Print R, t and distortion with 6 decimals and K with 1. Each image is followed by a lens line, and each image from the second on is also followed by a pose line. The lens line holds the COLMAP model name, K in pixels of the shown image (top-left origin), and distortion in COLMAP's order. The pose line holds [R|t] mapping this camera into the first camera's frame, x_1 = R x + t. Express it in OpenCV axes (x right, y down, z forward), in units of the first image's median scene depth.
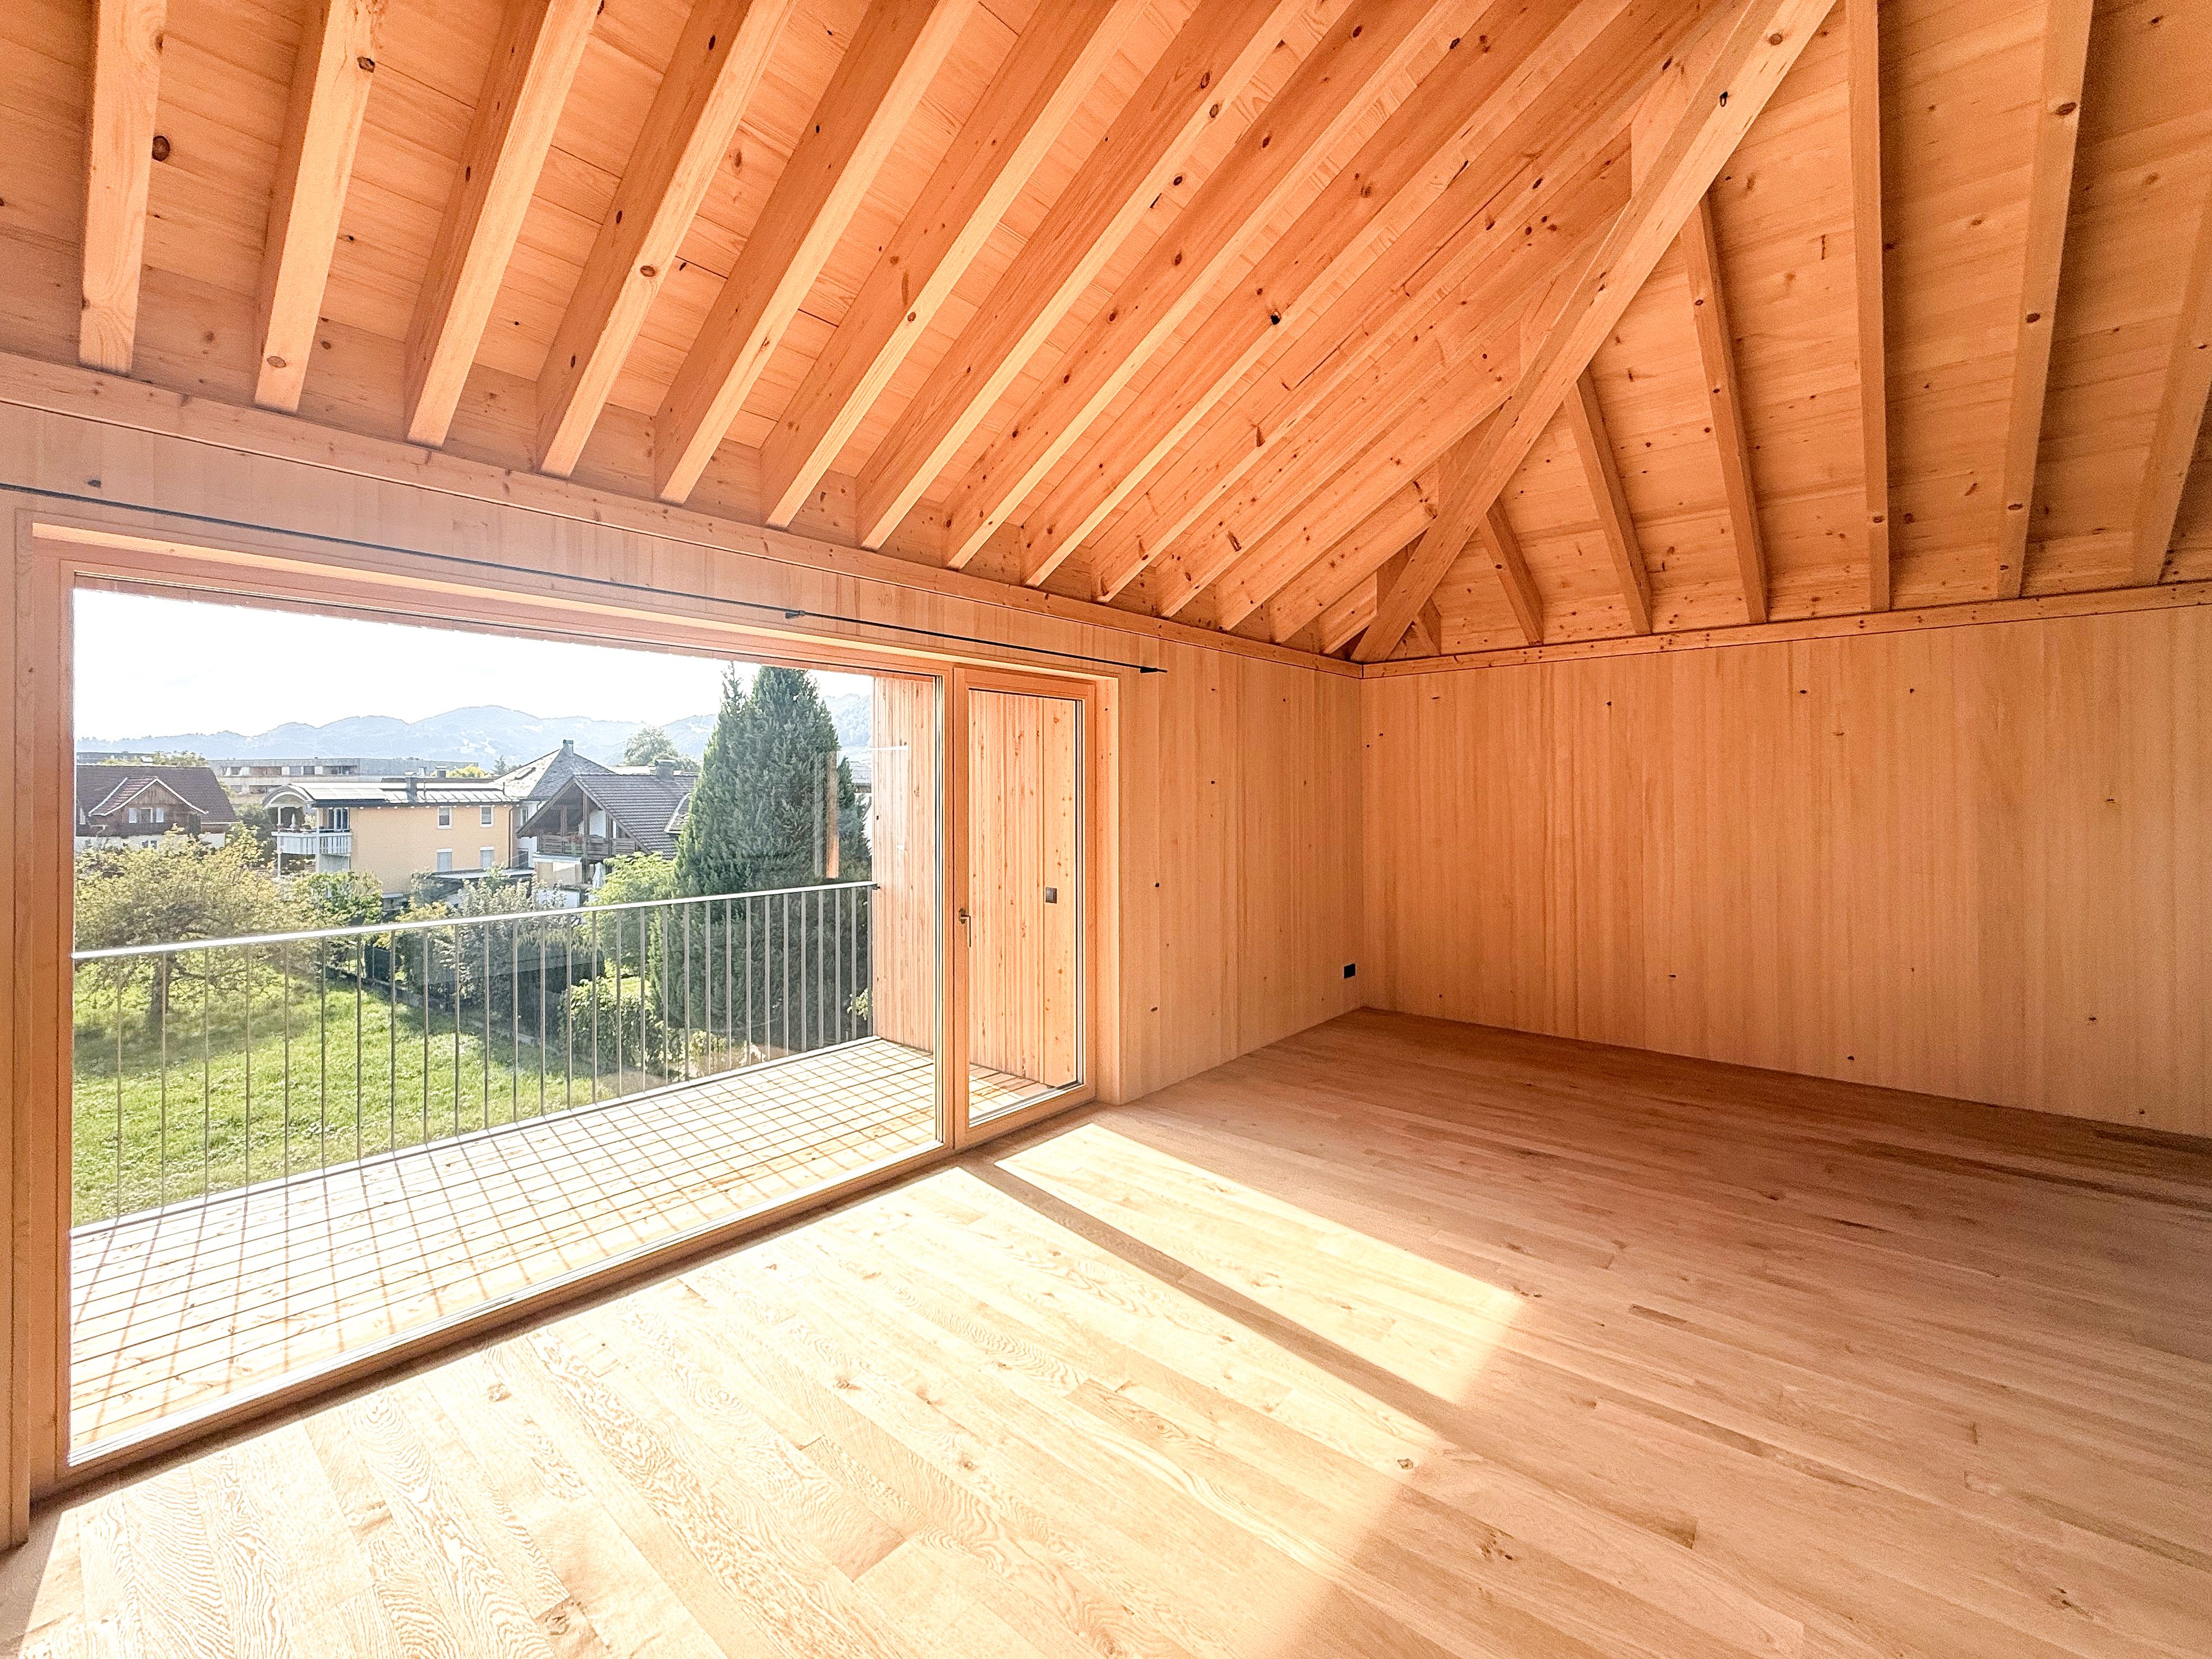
lens RADIAL K [[879.3, 0, 1106.0], [0, 879.3, 829.5], [0, 0, 1]] dist [0.000306, -0.000034]
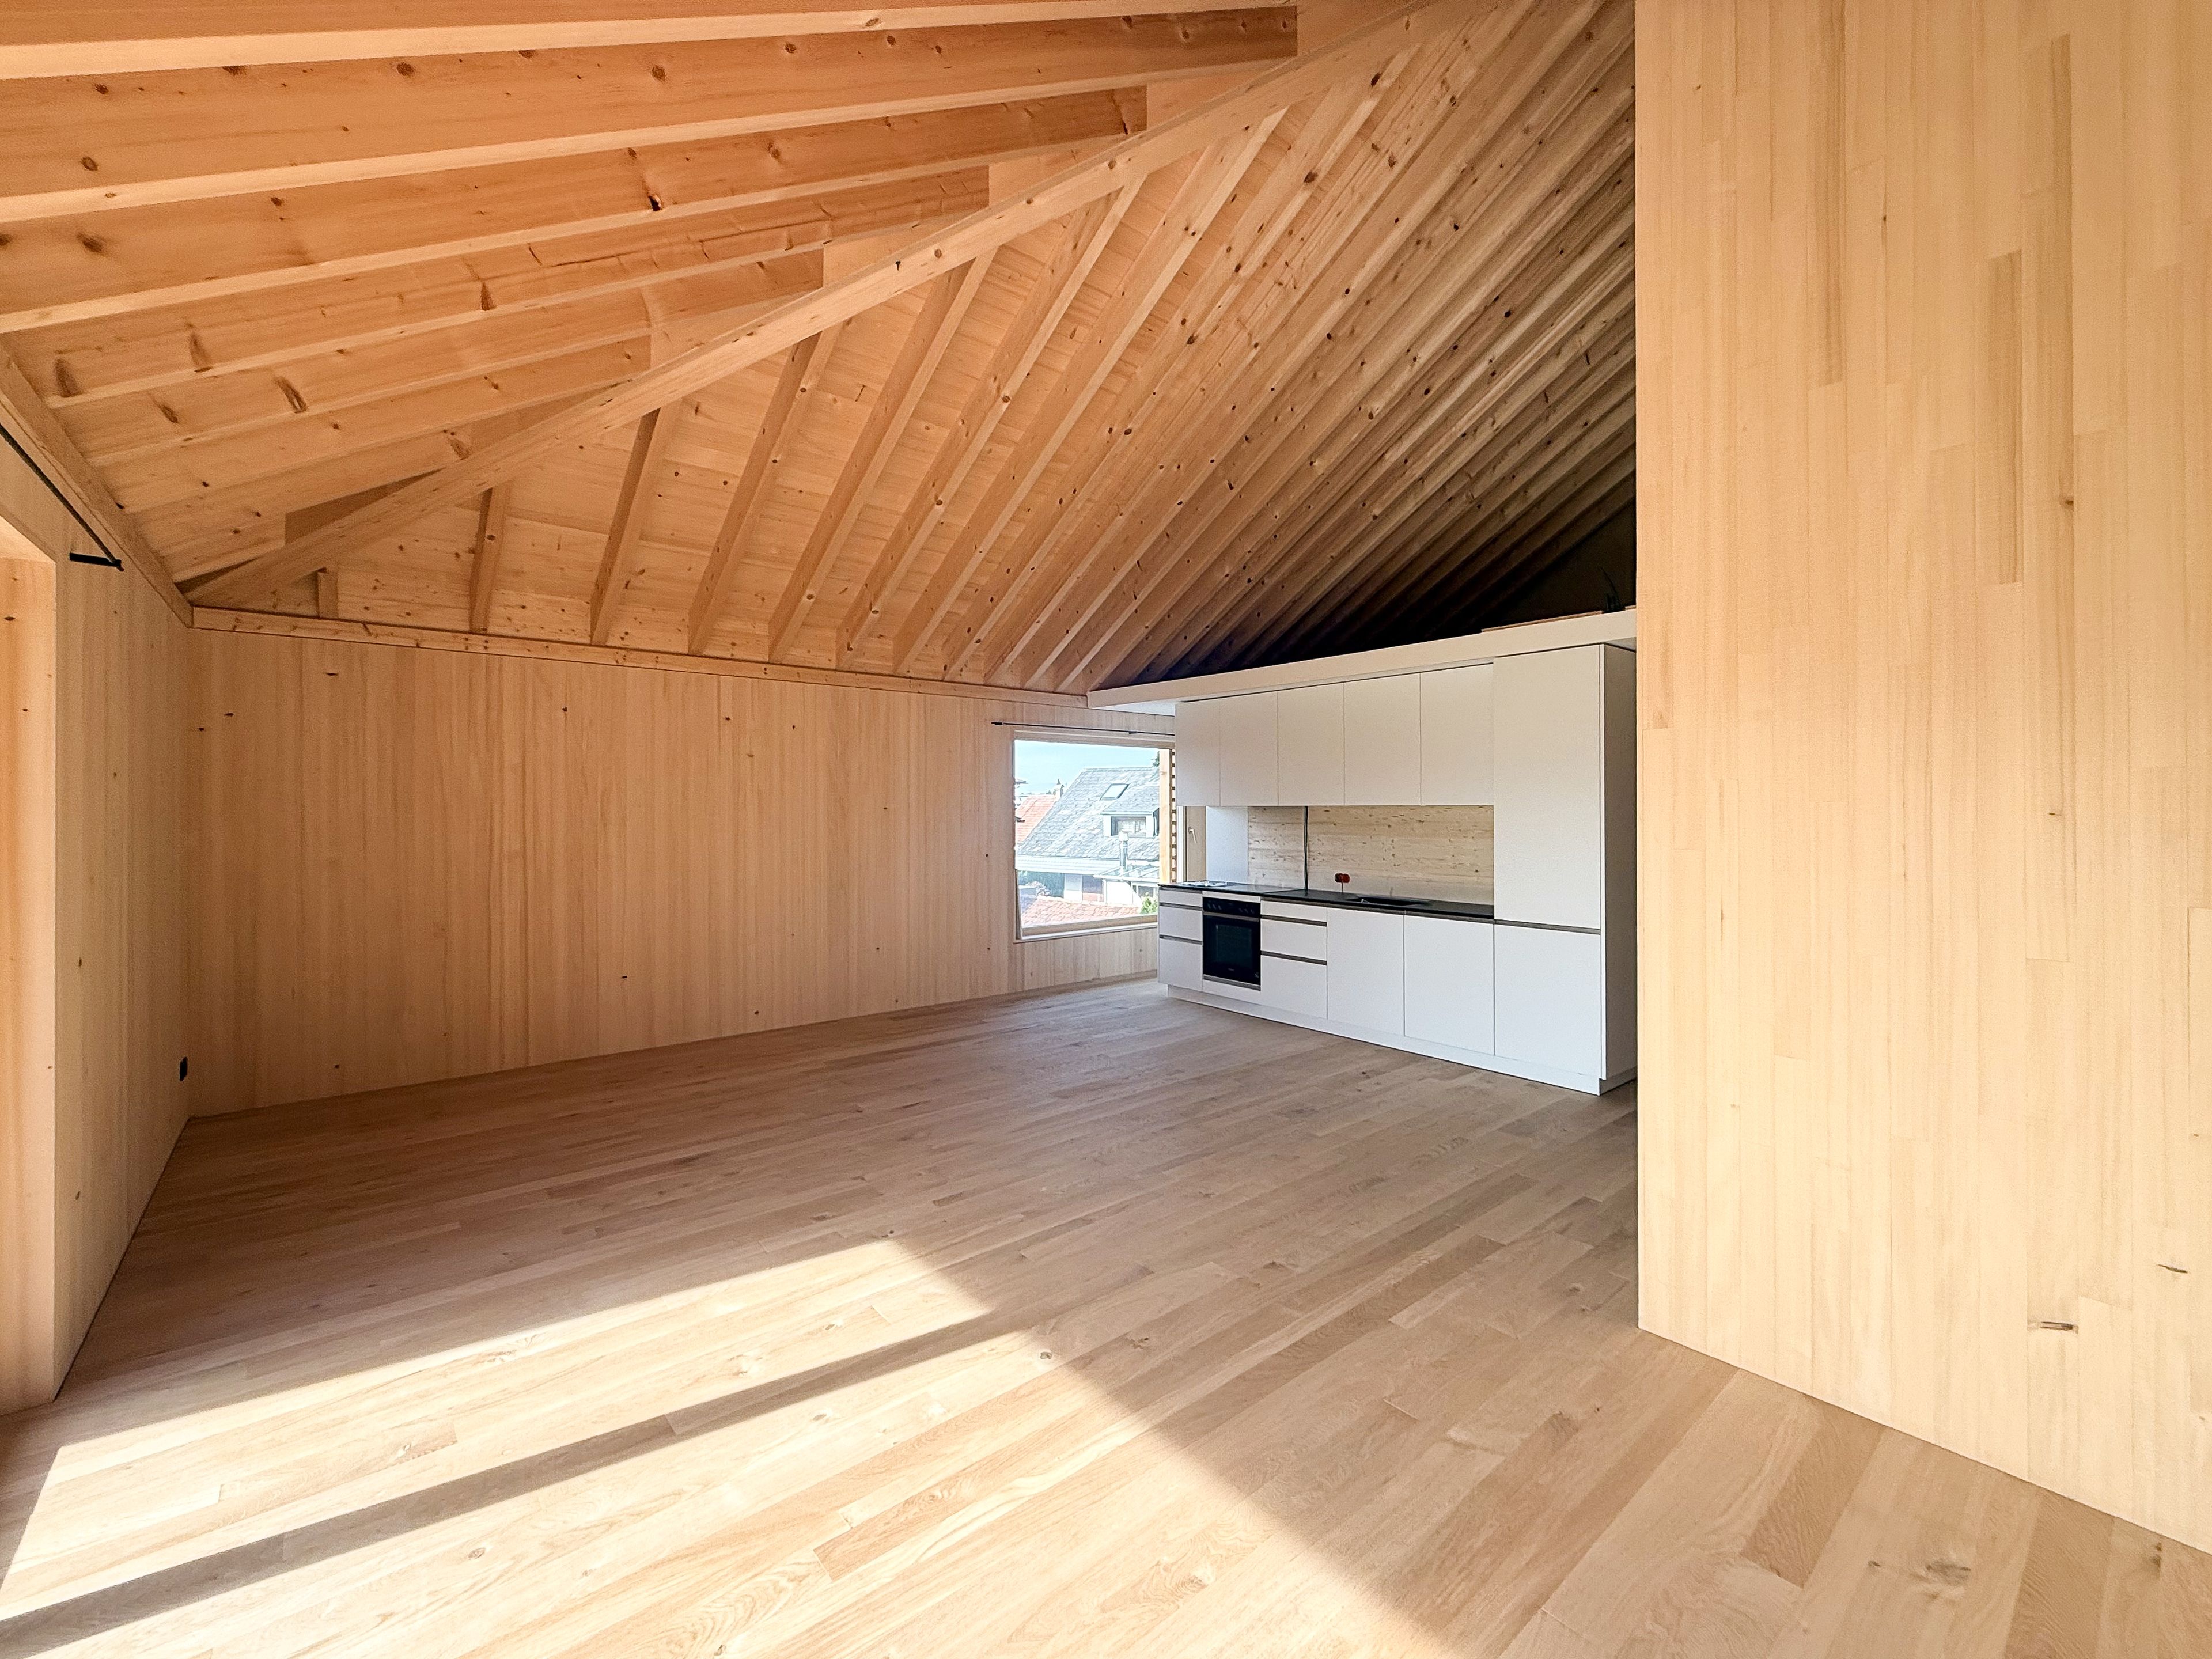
lens RADIAL K [[888.4, 0, 1106.0], [0, 888.4, 829.5], [0, 0, 1]] dist [0.001385, 0.000138]
pose [[0.213639, -0.018598, 0.976736, -0.396491], [0.039345, 0.999171, 0.010420, 0.004873], [-0.976120, 0.036204, 0.214194, 0.323275]]
